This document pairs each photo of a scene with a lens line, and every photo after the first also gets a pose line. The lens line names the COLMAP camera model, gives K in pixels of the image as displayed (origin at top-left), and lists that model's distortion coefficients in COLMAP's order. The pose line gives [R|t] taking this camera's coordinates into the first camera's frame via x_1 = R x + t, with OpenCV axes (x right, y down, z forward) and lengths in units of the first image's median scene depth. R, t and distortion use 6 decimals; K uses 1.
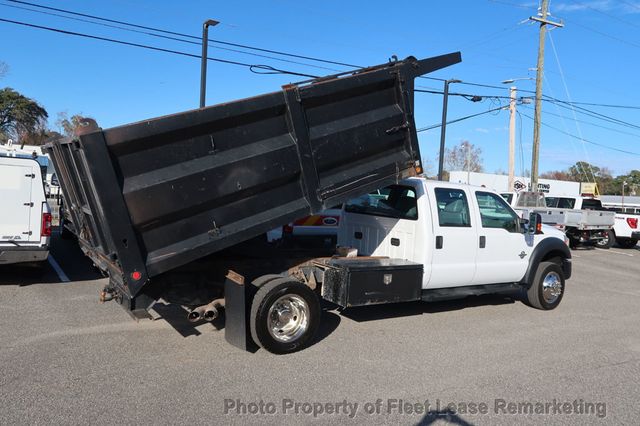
lens RADIAL K [[505.7, 0, 320.0], [0, 505.7, 213.0], [0, 0, 1]] dist [-0.001747, 0.001319]
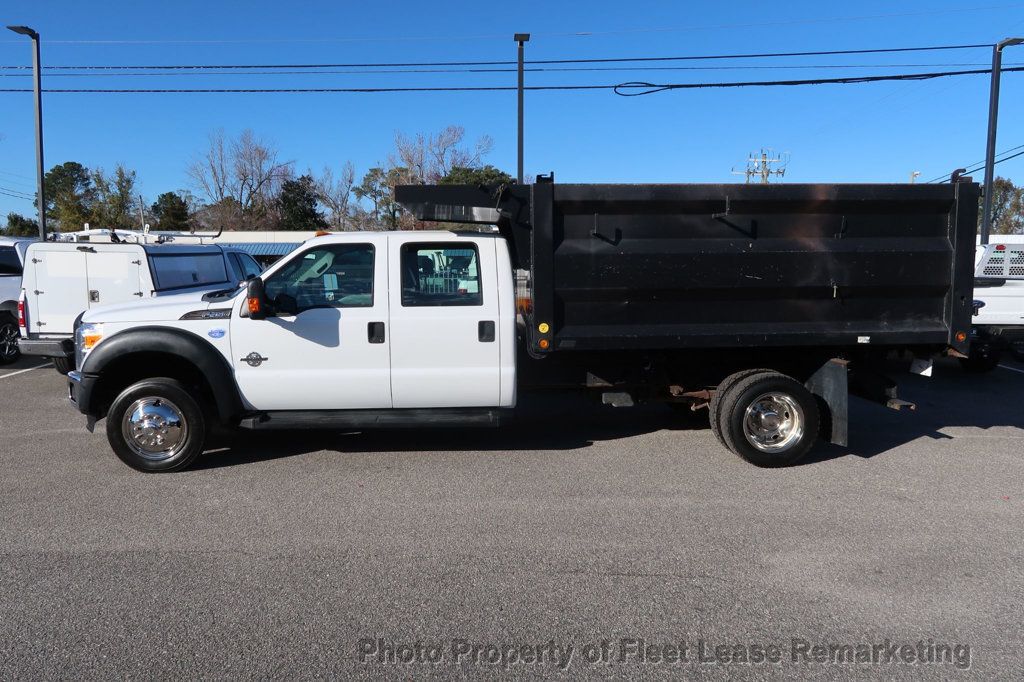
lens RADIAL K [[705.8, 0, 510.1], [0, 705.8, 339.3], [0, 0, 1]] dist [-0.027285, 0.012416]
pose [[0.838099, 0.000988, -0.545518, 0.651203], [0.020908, 0.999205, 0.033932, 0.034490], [0.545118, -0.039844, 0.837412, 0.288530]]
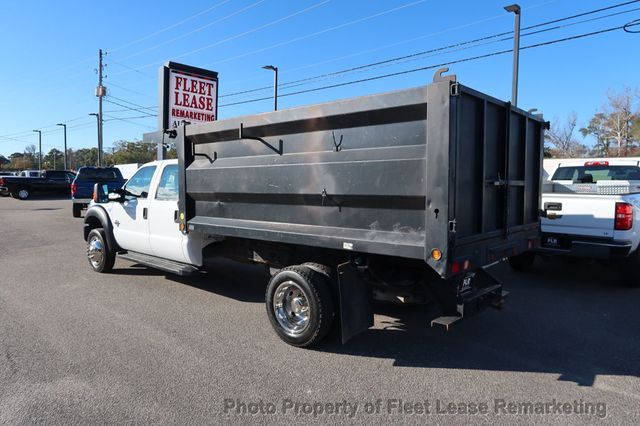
lens RADIAL K [[441.1, 0, 318.8], [0, 441.1, 211.9], [0, 0, 1]] dist [-0.027285, 0.012416]
pose [[0.215790, 0.013268, -0.976350, 1.052227], [-0.041945, 0.999111, 0.004307, 0.028644], [0.975538, 0.040024, 0.216155, 1.007201]]
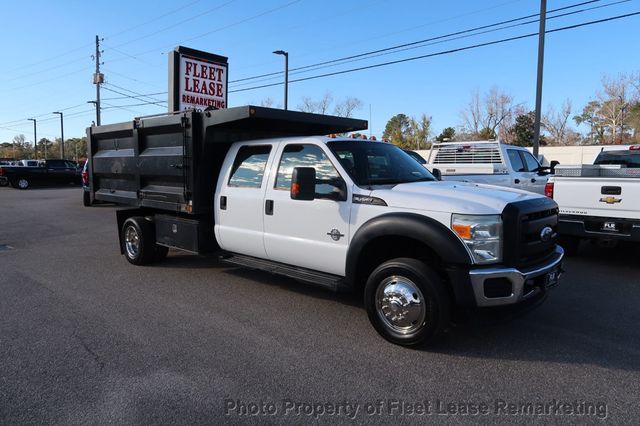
lens RADIAL K [[441.1, 0, 318.8], [0, 441.1, 211.9], [0, 0, 1]] dist [-0.027285, 0.012416]
pose [[0.231823, 0.036373, -0.972078, 0.998823], [-0.037029, 0.998906, 0.028546, 0.041222], [0.972053, 0.029377, 0.232916, 0.896420]]
